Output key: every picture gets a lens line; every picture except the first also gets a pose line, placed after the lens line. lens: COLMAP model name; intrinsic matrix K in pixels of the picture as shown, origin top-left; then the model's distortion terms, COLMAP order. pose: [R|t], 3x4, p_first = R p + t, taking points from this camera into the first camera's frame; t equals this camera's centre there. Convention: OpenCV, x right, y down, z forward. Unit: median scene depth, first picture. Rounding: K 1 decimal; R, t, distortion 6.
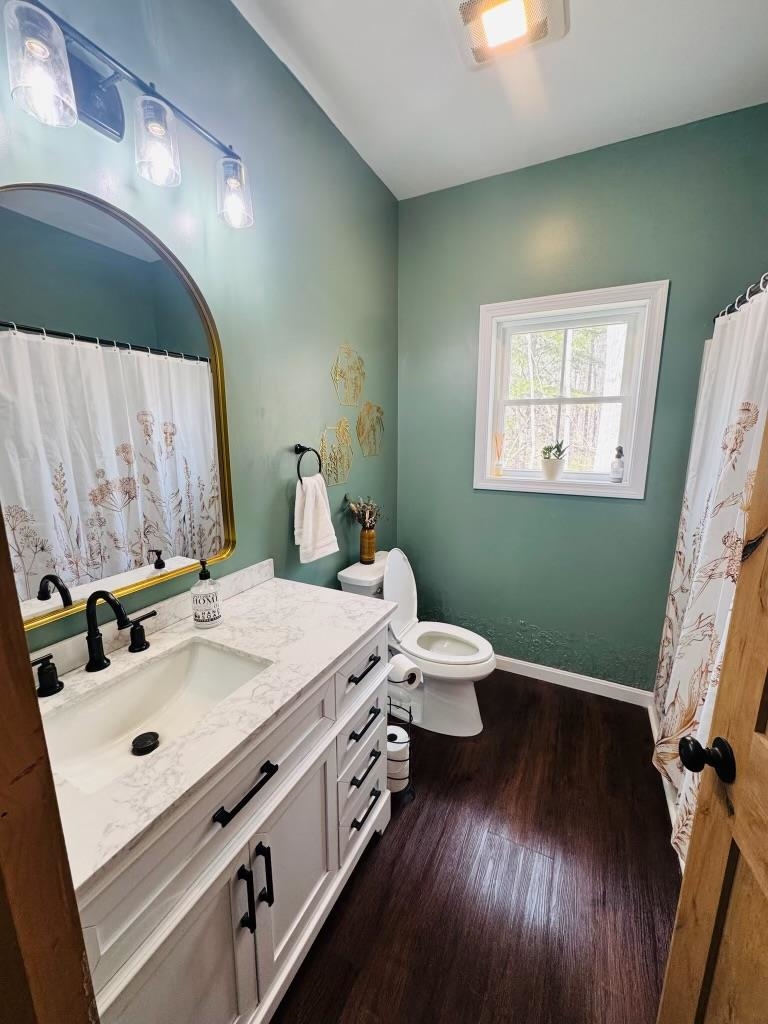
lens RADIAL K [[407.0, 0, 381.5], [0, 407.0, 512.1], [0, 0, 1]] dist [-0.004608, 0.001154]
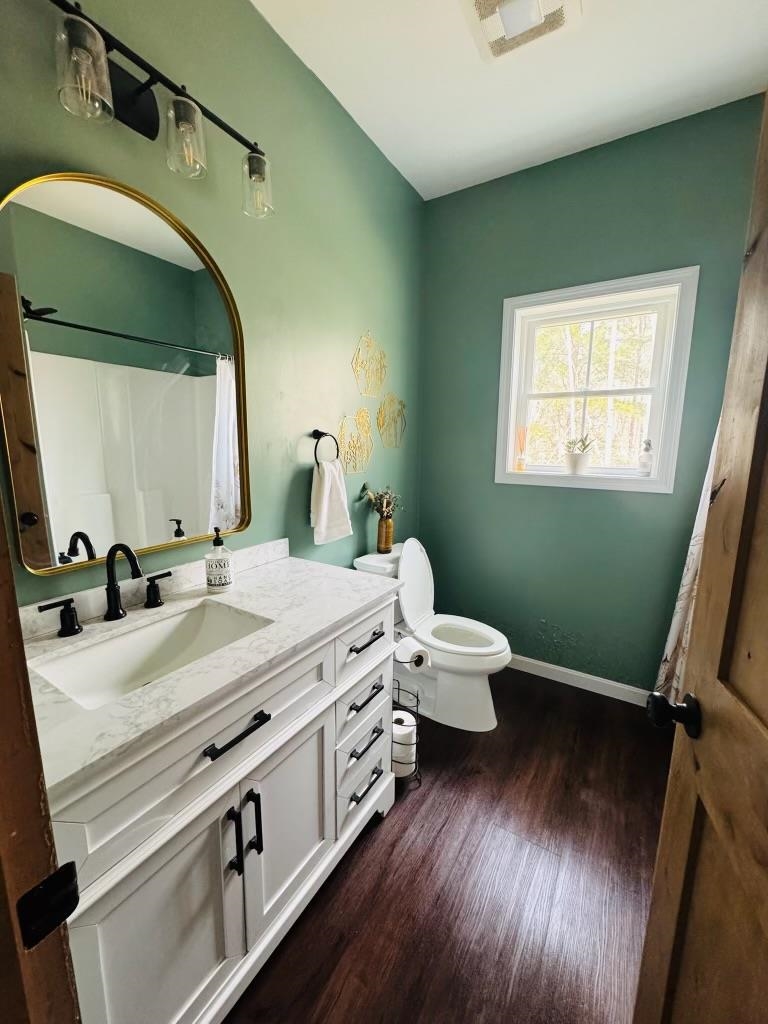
lens RADIAL K [[407.0, 0, 379.0], [0, 407.0, 509.5], [0, 0, 1]] dist [-0.004608, 0.001154]
pose [[0.995942, 0.025007, -0.086450, 0.063434], [-0.027480, 0.999243, -0.027536, 0.080450], [0.085696, 0.029800, 0.995876, -0.015019]]
